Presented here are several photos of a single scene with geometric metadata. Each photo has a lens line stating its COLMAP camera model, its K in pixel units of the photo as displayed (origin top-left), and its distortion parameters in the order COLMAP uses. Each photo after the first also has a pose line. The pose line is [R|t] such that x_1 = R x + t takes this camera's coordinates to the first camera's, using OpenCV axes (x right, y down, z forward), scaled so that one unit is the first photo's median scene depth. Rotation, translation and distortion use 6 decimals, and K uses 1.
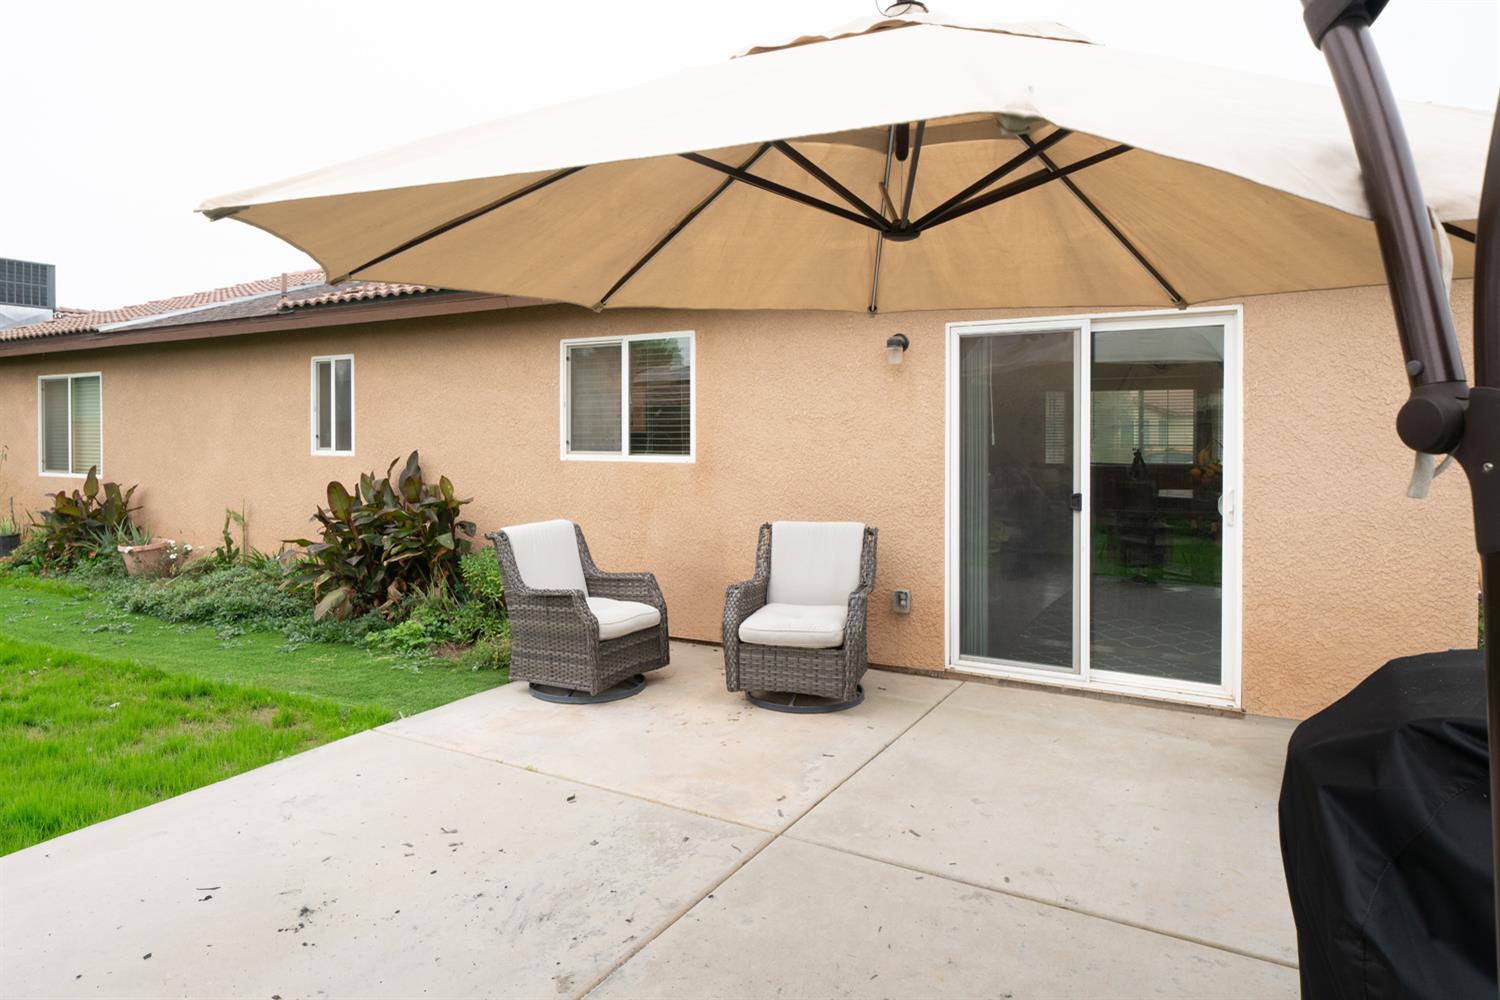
lens RADIAL K [[899.6, 0, 749.5], [0, 899.6, 448.7], [0, 0, 1]] dist [0.004743, 0.001603]
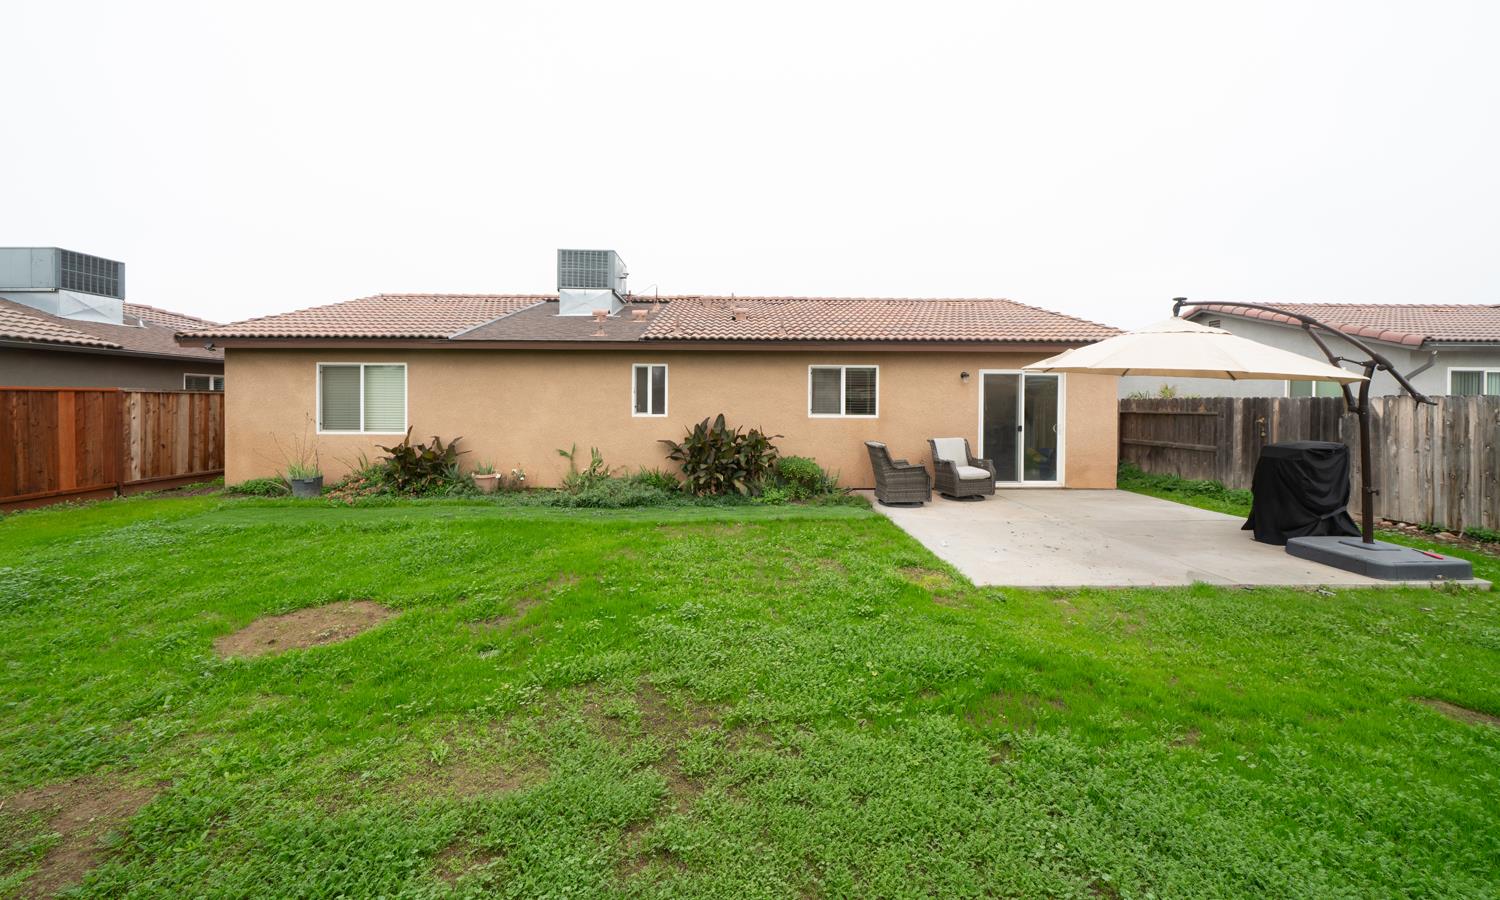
lens RADIAL K [[511.2, 0, 753.3], [0, 511.2, 410.5], [0, 0, 1]] dist [-0.000557, -0.004351]
pose [[0.852632, -0.001905, 0.522508, -1.002394], [0.003923, 0.999989, -0.002756, -0.002316], [-0.522497, 0.004400, 0.852630, -0.032870]]
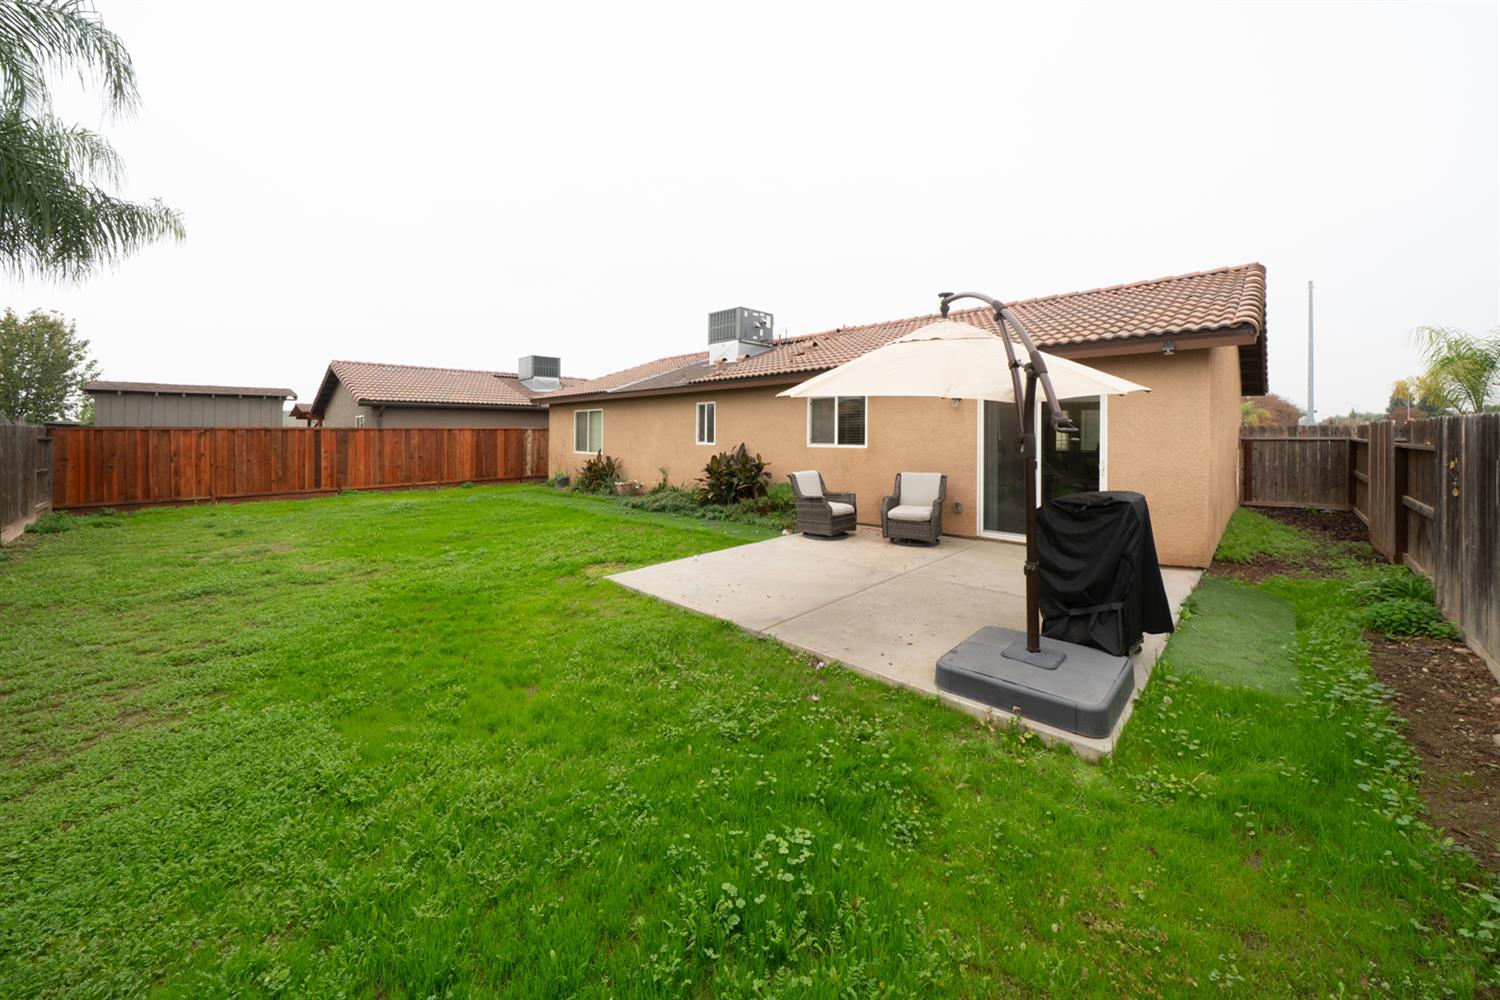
lens RADIAL K [[541.4, 0, 747.2], [0, 541.4, 444.3], [0, 0, 1]] dist [-0.000011, -0.000006]
pose [[0.970362, 0.004043, -0.241620, -0.020006], [-0.003272, 0.999988, 0.003590, 0.001460], [0.241632, -0.002693, 0.970364, -0.410775]]
